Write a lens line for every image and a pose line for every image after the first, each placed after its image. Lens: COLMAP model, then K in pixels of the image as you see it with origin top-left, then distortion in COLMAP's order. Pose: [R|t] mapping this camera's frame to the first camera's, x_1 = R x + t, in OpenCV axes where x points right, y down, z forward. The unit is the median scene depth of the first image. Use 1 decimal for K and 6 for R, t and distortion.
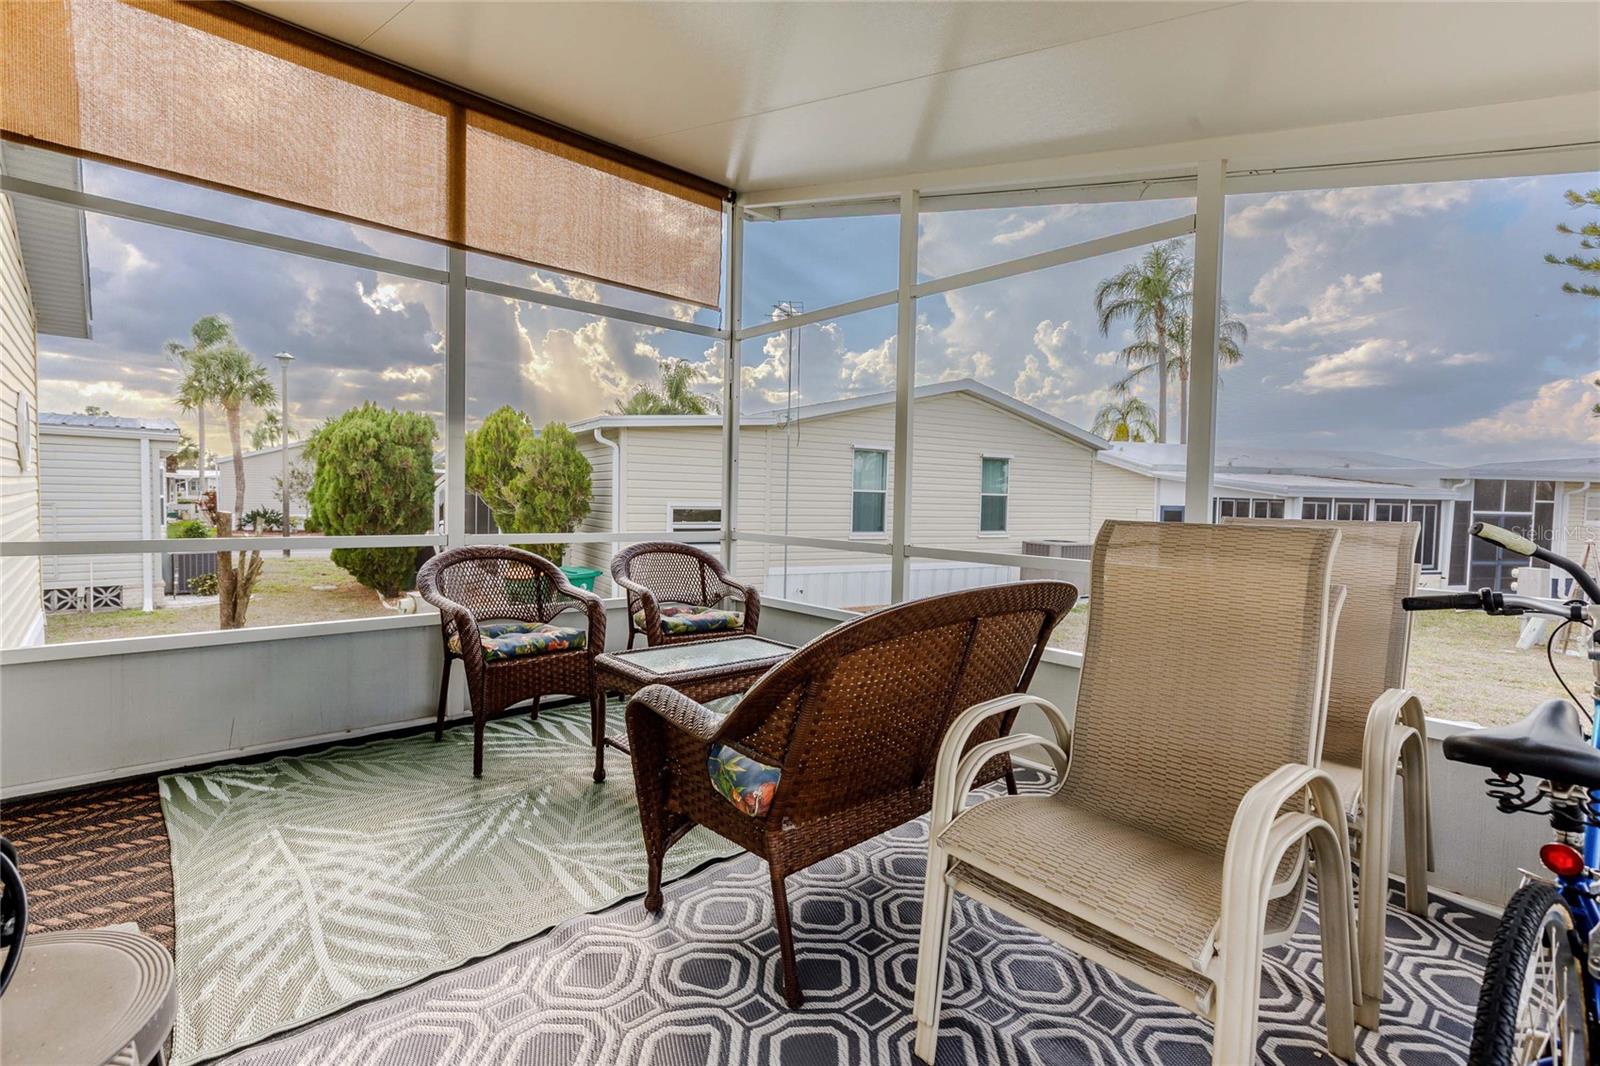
lens RADIAL K [[747.5, 0, 807.5], [0, 747.5, 524.9], [0, 0, 1]] dist [-0.020613, 0.002679]
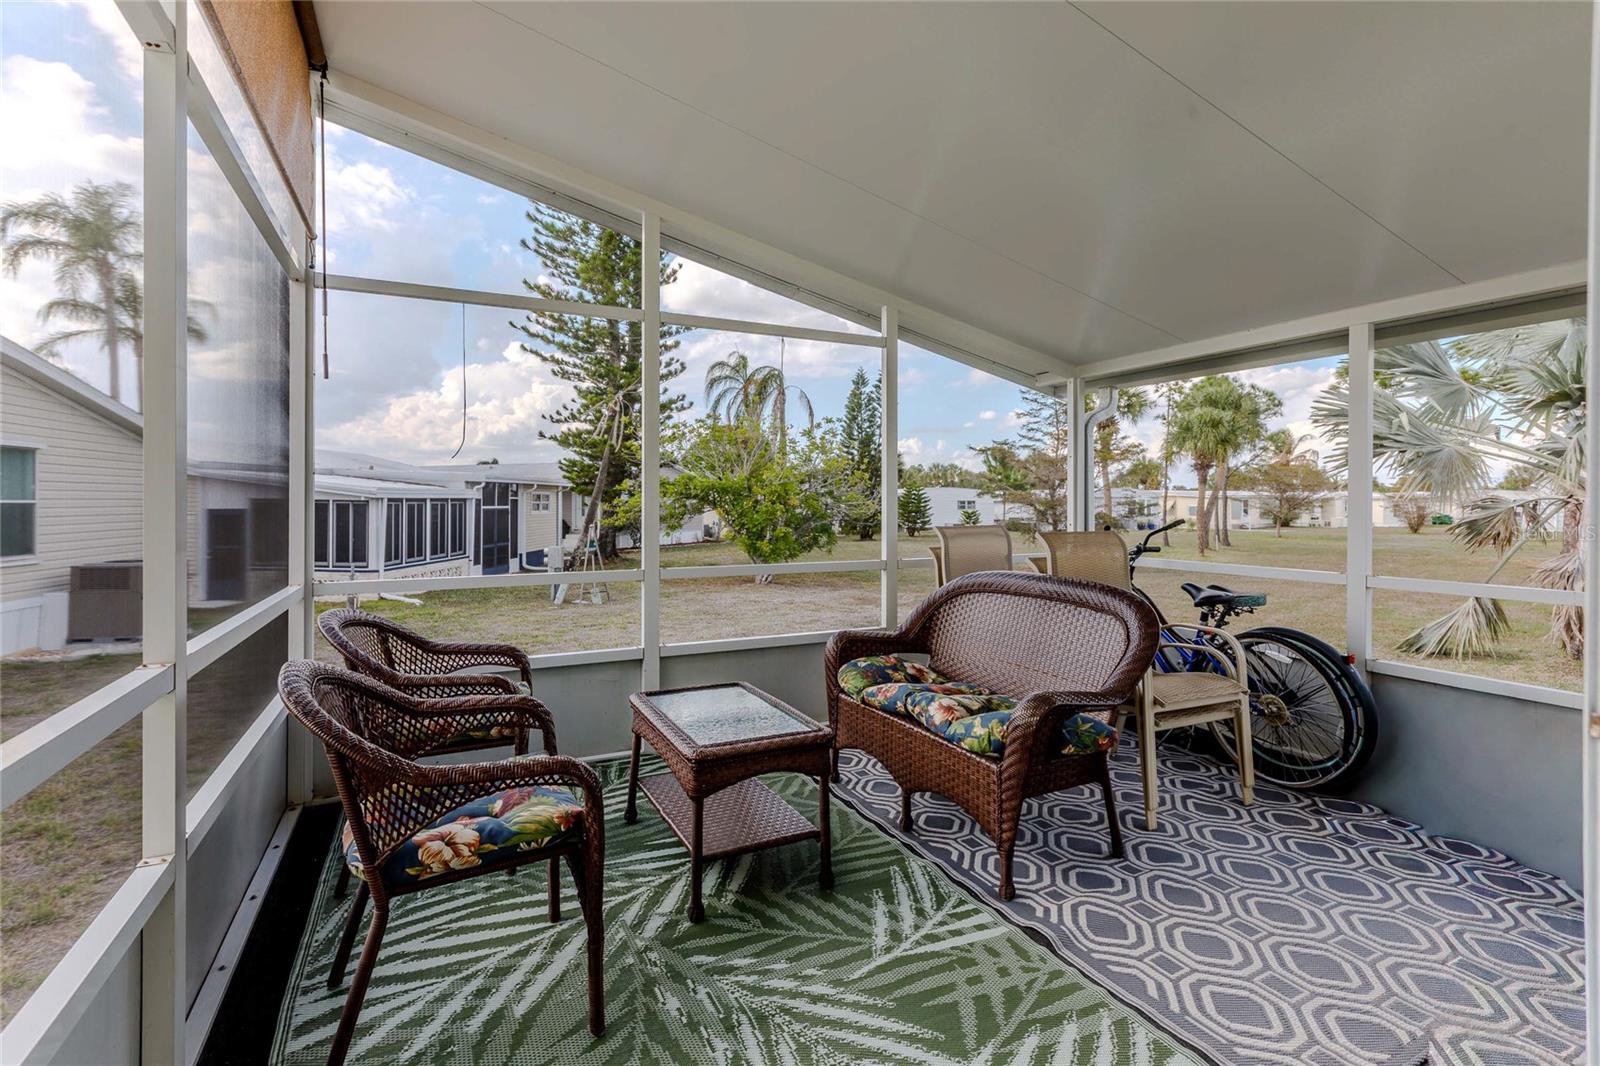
lens RADIAL K [[747.5, 0, 786.3], [0, 747.5, 505.0], [0, 0, 1]] dist [-0.020613, 0.002679]
pose [[0.278459, -0.023536, 0.960160, -0.212283], [0.038397, 0.999173, 0.013356, -0.020486], [-0.959680, 0.033148, 0.279133, 0.147133]]
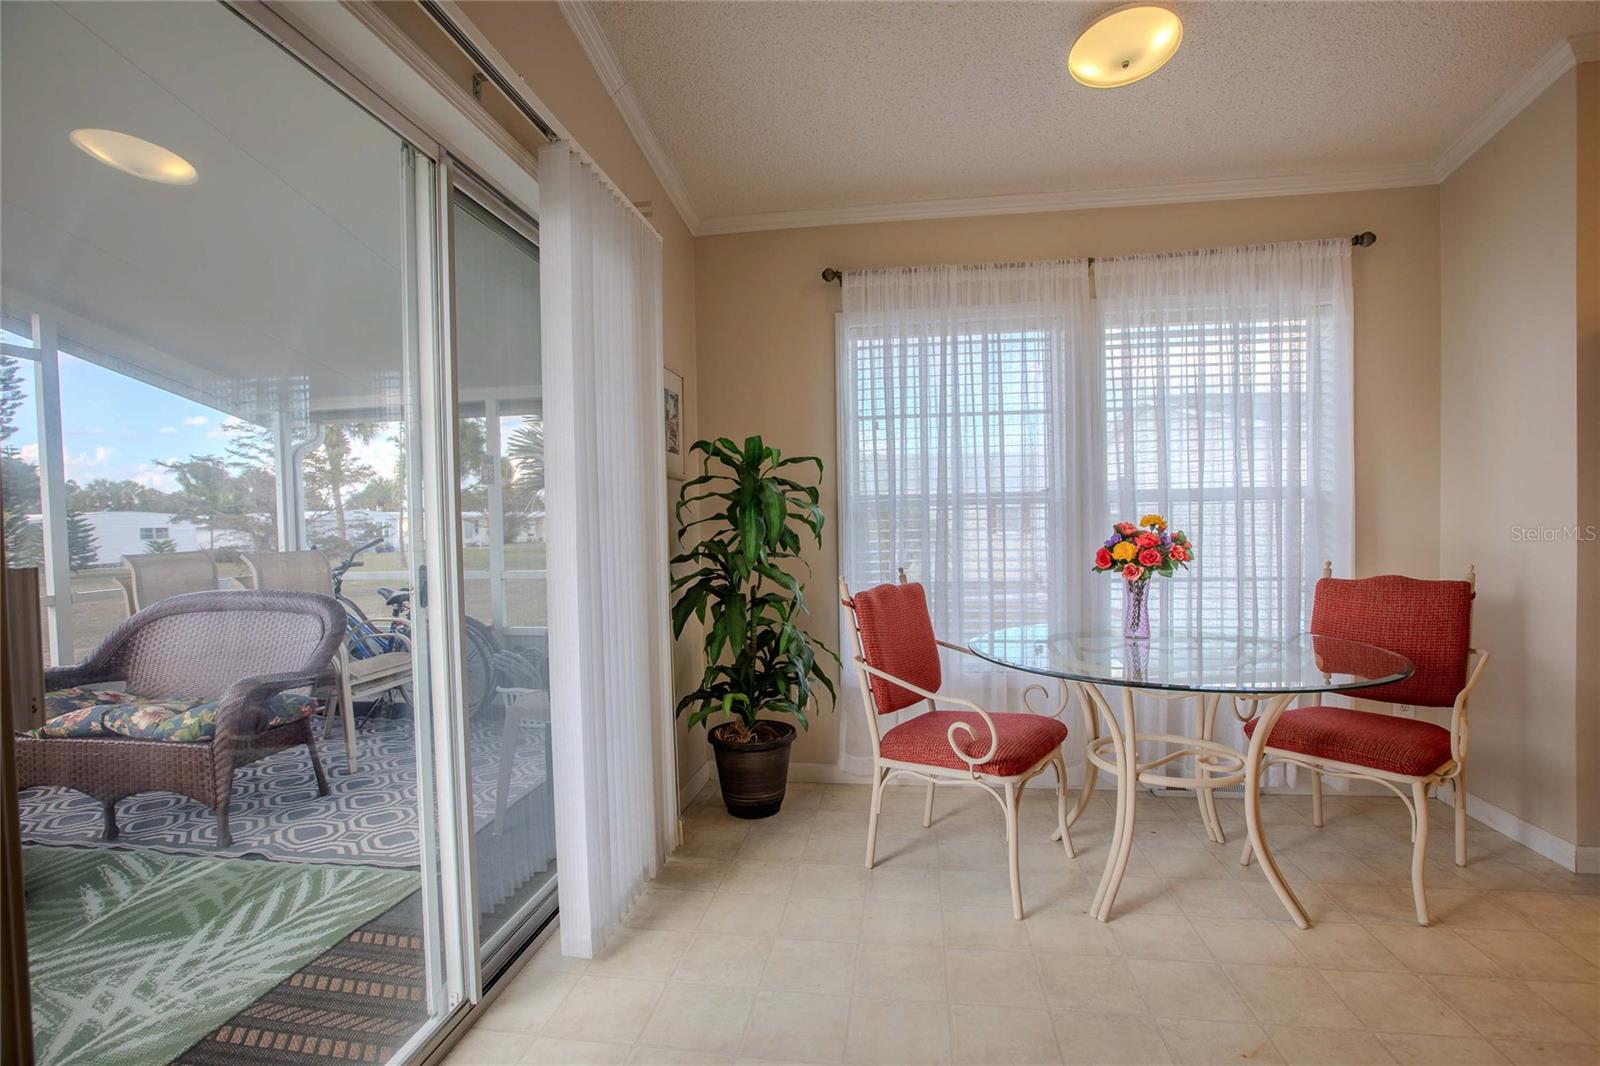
lens RADIAL K [[747.5, 0, 802.6], [0, 747.5, 537.3], [0, 0, 1]] dist [-0.020613, 0.002679]
pose [[-0.626797, -0.029763, 0.778614, -0.305444], [0.035306, 0.997159, 0.066539, -0.022884], [-0.778382, 0.069196, -0.623966, 0.145614]]
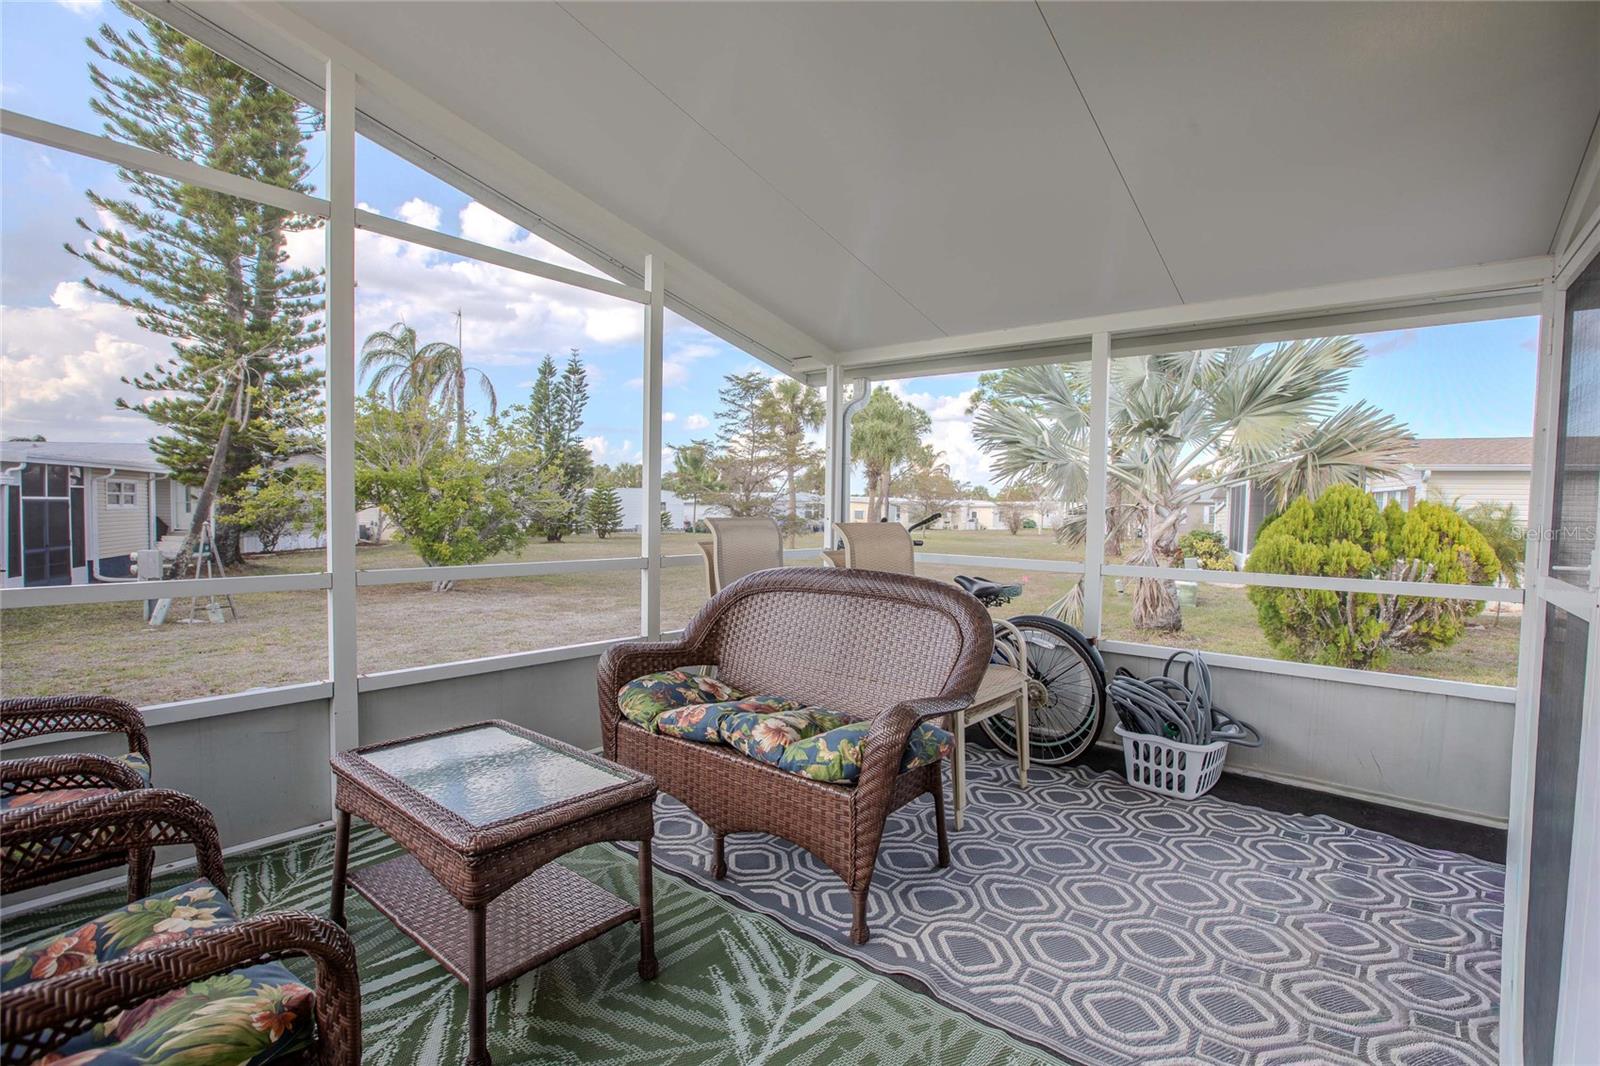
lens RADIAL K [[747.5, 0, 799.5], [0, 747.5, 538.4], [0, 0, 1]] dist [-0.020613, 0.002679]
pose [[-0.146869, -0.066308, 0.986931, -0.175090], [0.015796, 0.997466, 0.069366, -0.017023], [-0.989030, 0.025777, -0.145449, 0.181686]]
